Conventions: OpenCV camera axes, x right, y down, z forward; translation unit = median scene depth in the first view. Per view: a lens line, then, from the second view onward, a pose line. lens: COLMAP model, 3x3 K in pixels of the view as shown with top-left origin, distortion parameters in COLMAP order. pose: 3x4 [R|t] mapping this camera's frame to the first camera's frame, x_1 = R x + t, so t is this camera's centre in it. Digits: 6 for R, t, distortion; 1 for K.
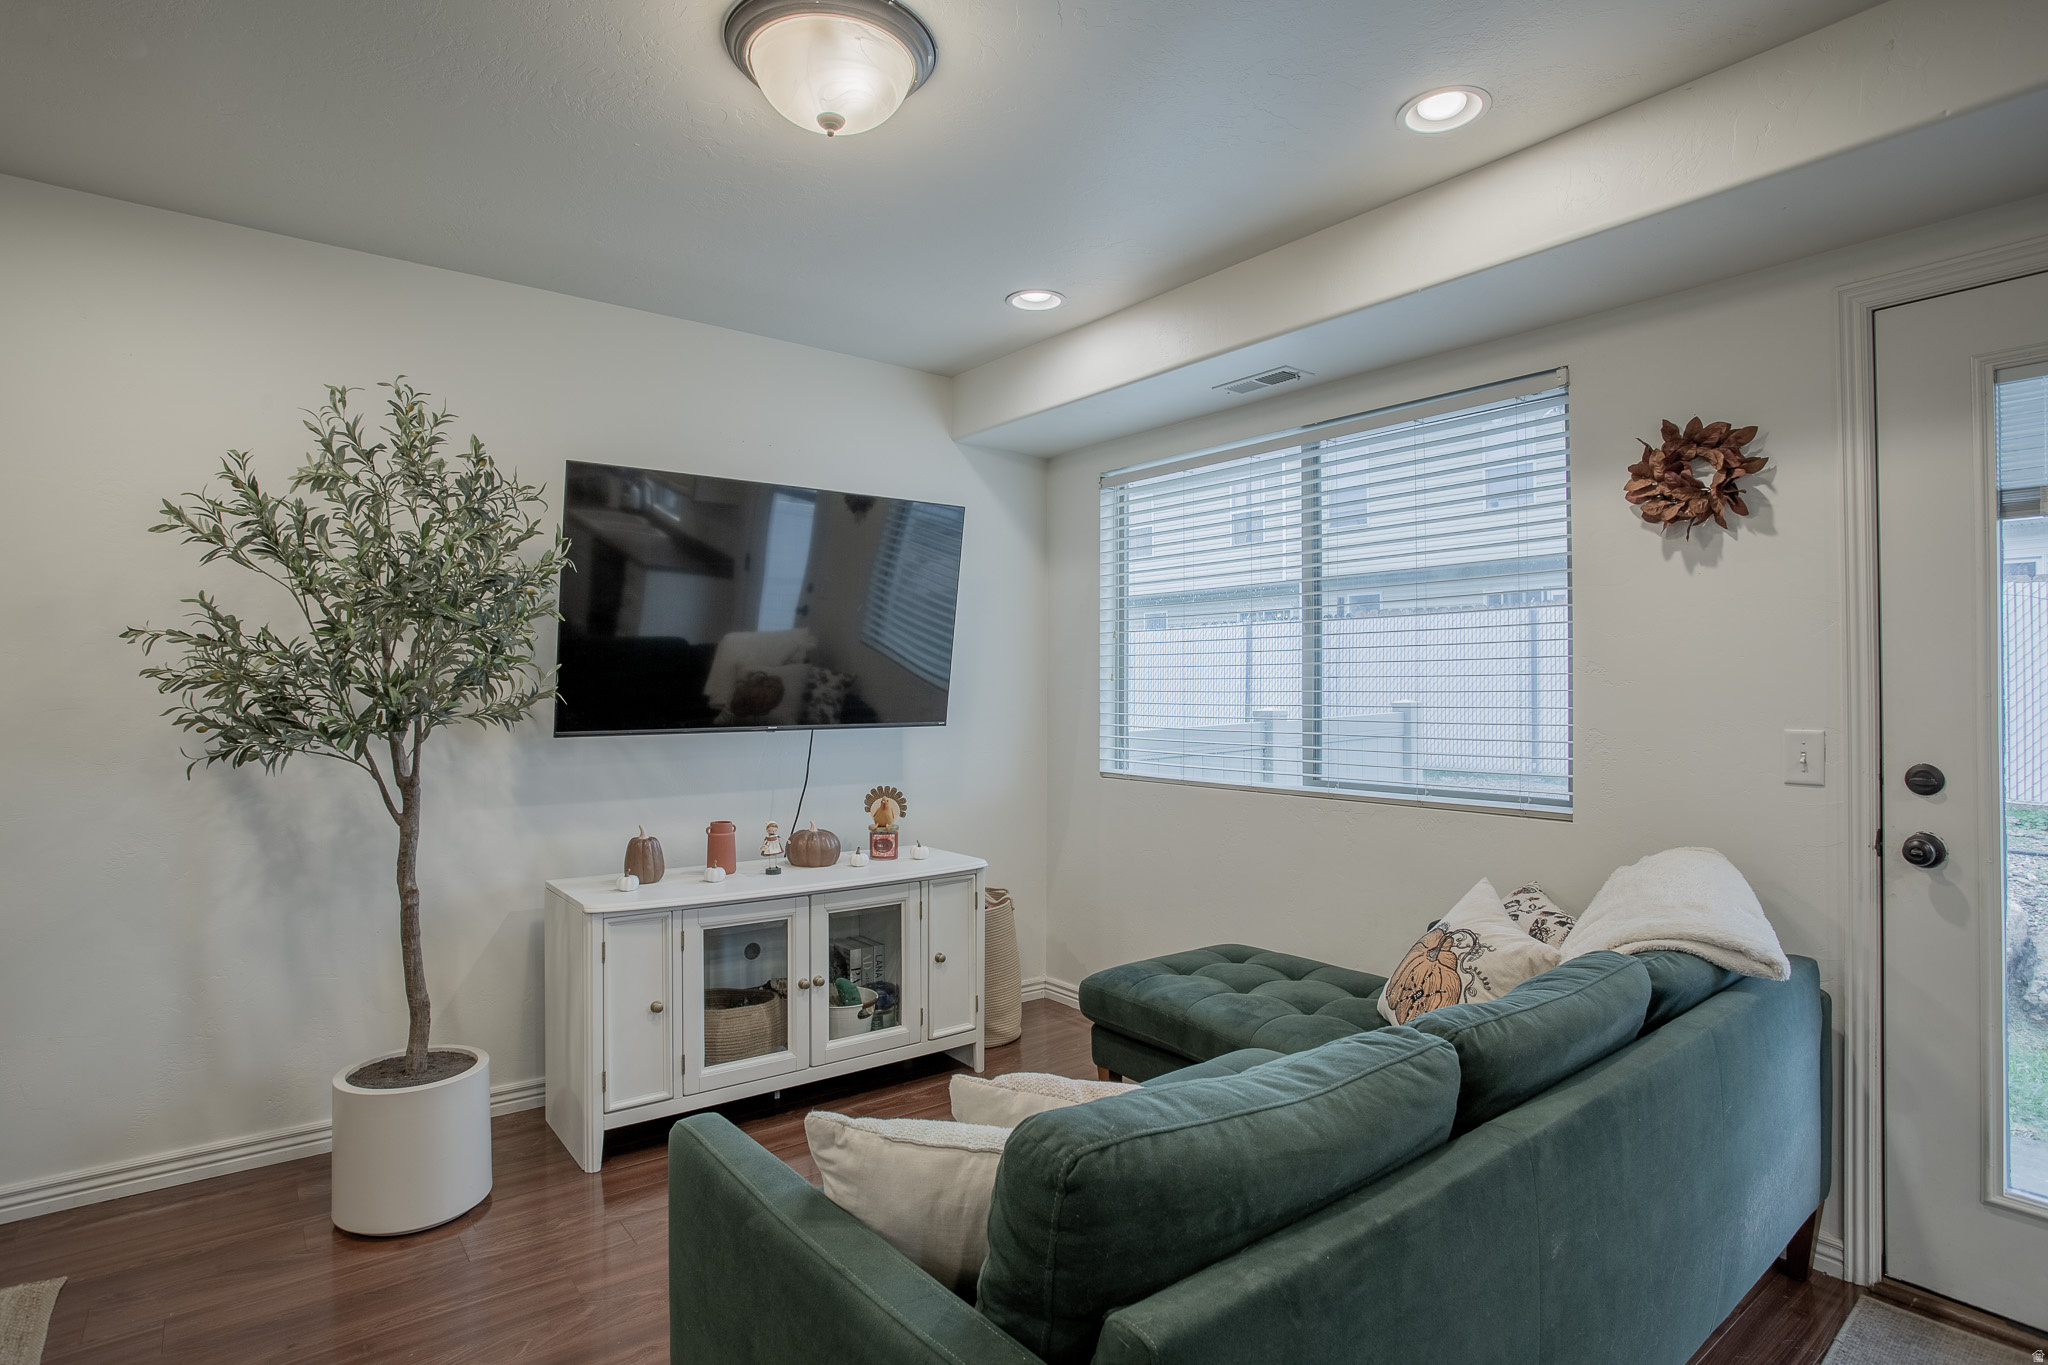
lens RADIAL K [[1045.7, 0, 1015.2], [0, 1045.7, 673.5], [0, 0, 1]] dist [-0.068205, 0.028689]
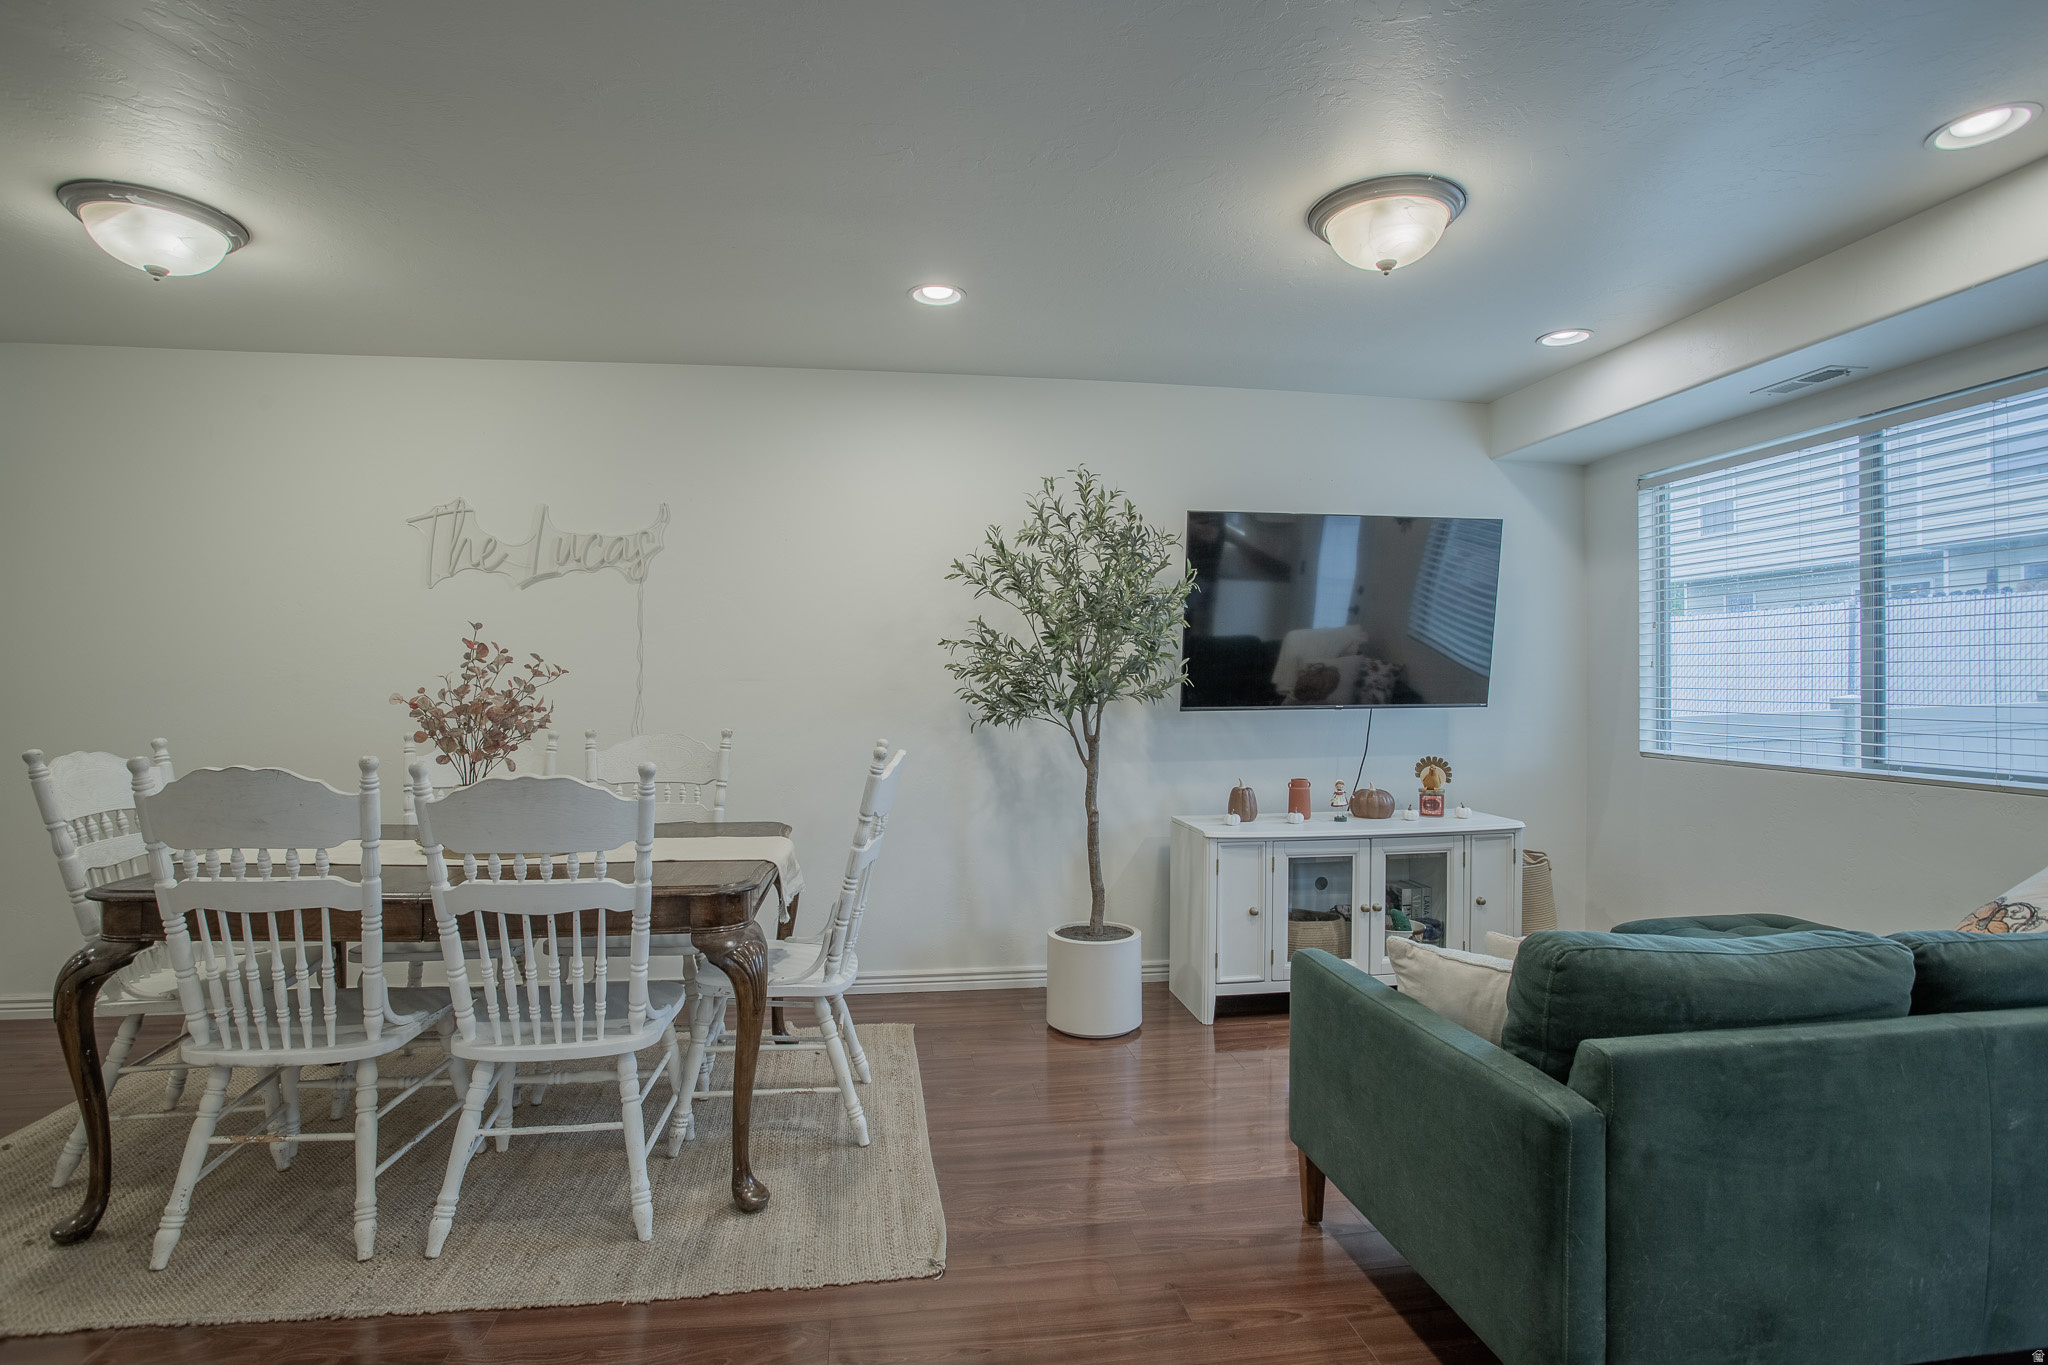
lens RADIAL K [[1001.5, 0, 1022.9], [0, 1001.5, 677.9], [0, 0, 1]] dist [-0.074078, 0.032338]
pose [[0.872987, -0.003578, -0.487730, 0.025702], [0.009354, 0.999912, 0.009406, 0.002800], [0.487654, -0.012774, 0.872944, -0.299067]]
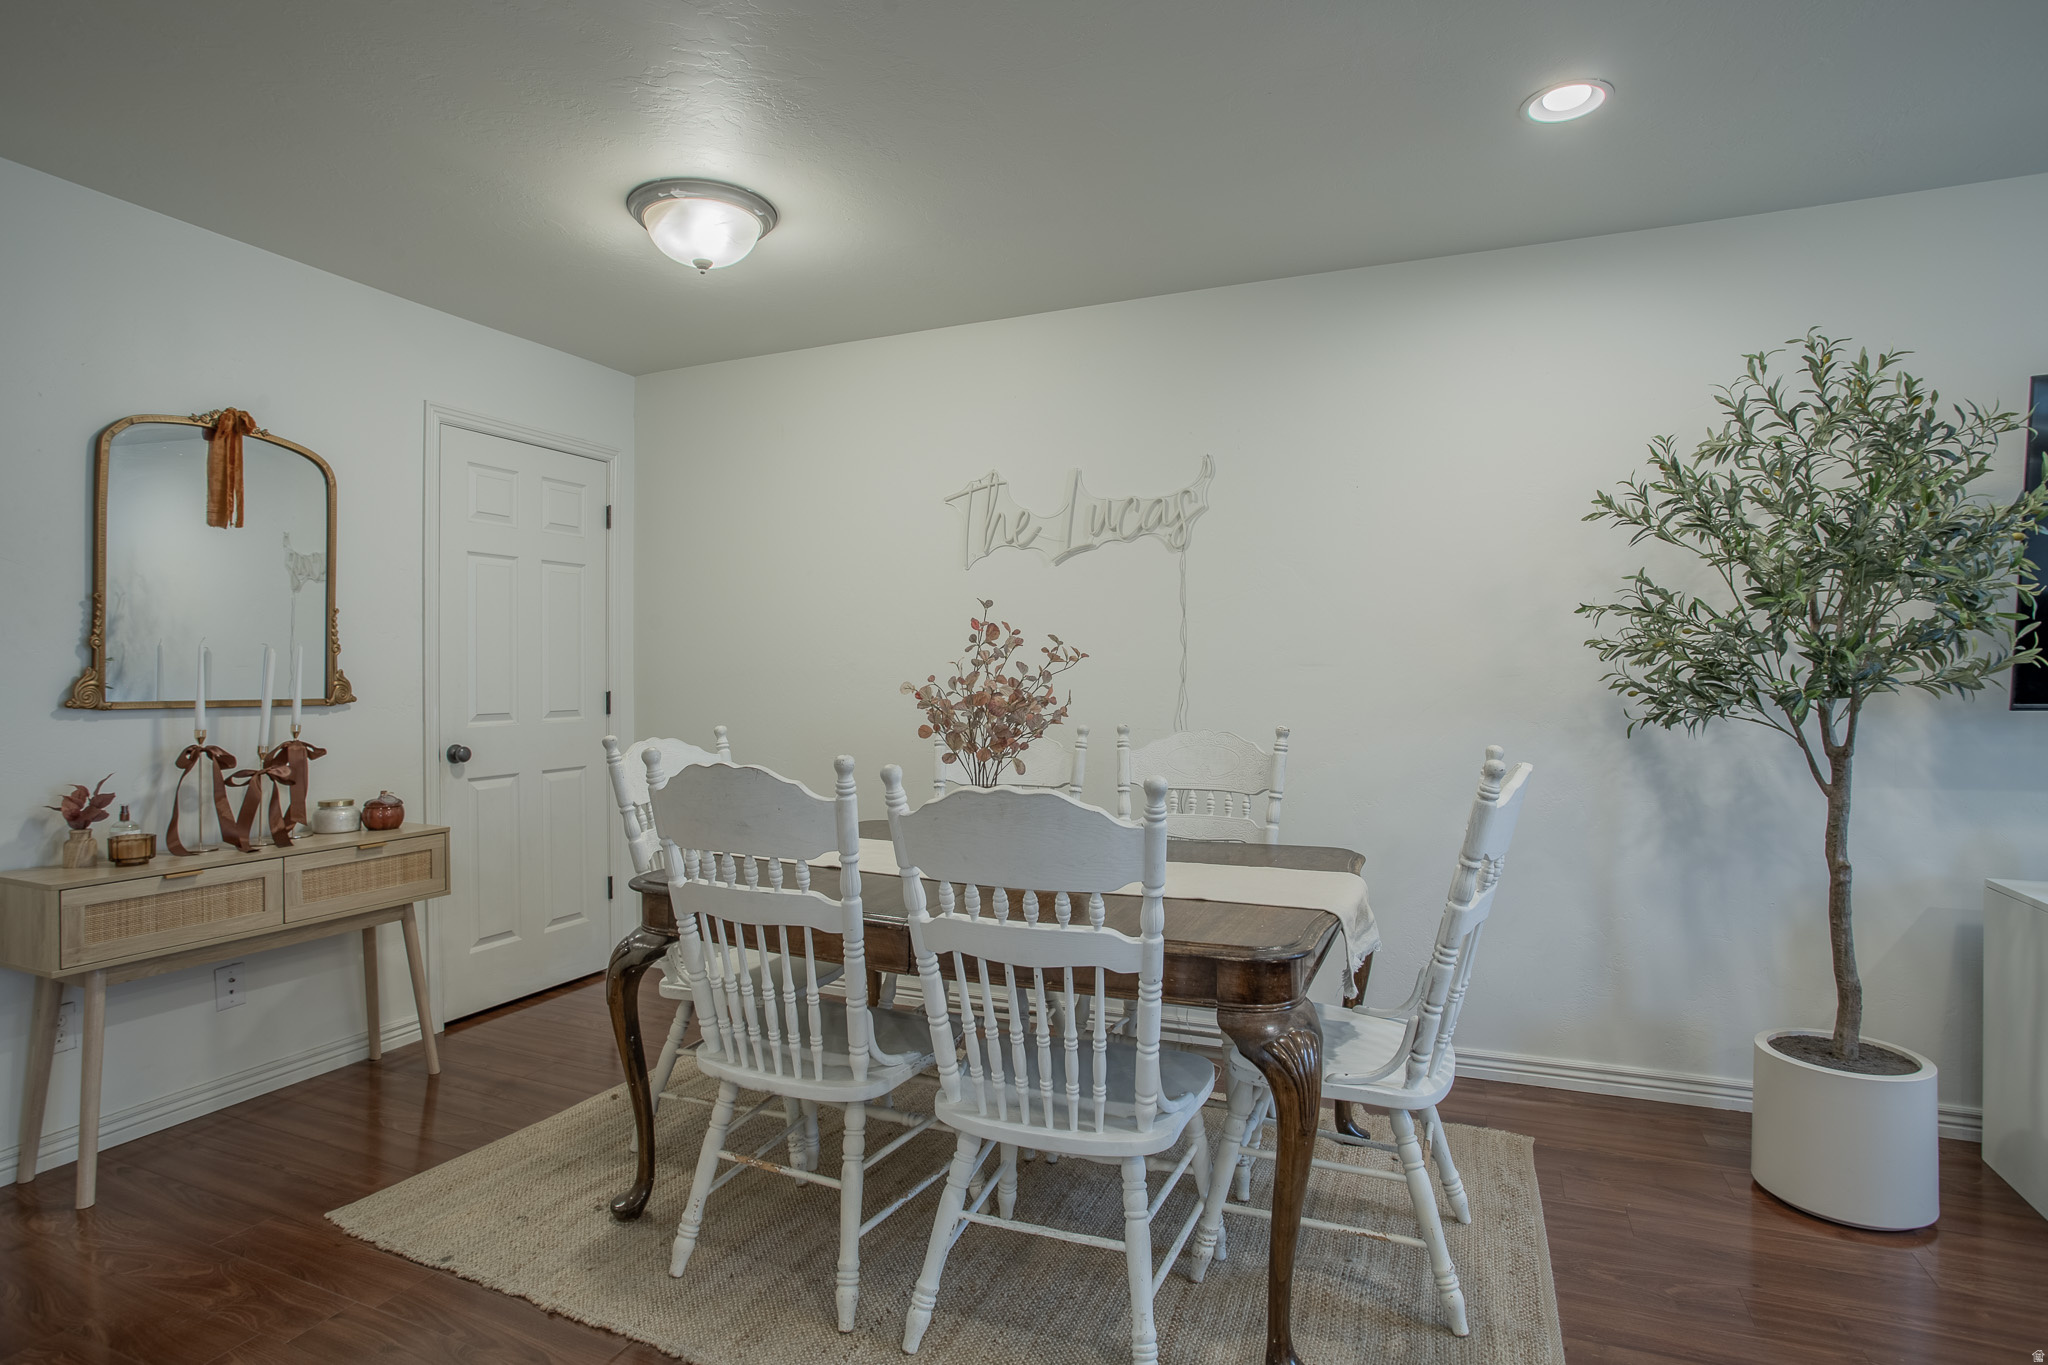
lens RADIAL K [[1045.7, 0, 1015.2], [0, 1045.7, 673.5], [0, 0, 1]] dist [-0.068205, 0.028689]
pose [[0.479564, -0.002027, -0.877505, -0.128419], [0.021286, 0.999730, 0.009324, 0.007480], [0.877249, -0.023150, 0.479478, -0.116001]]
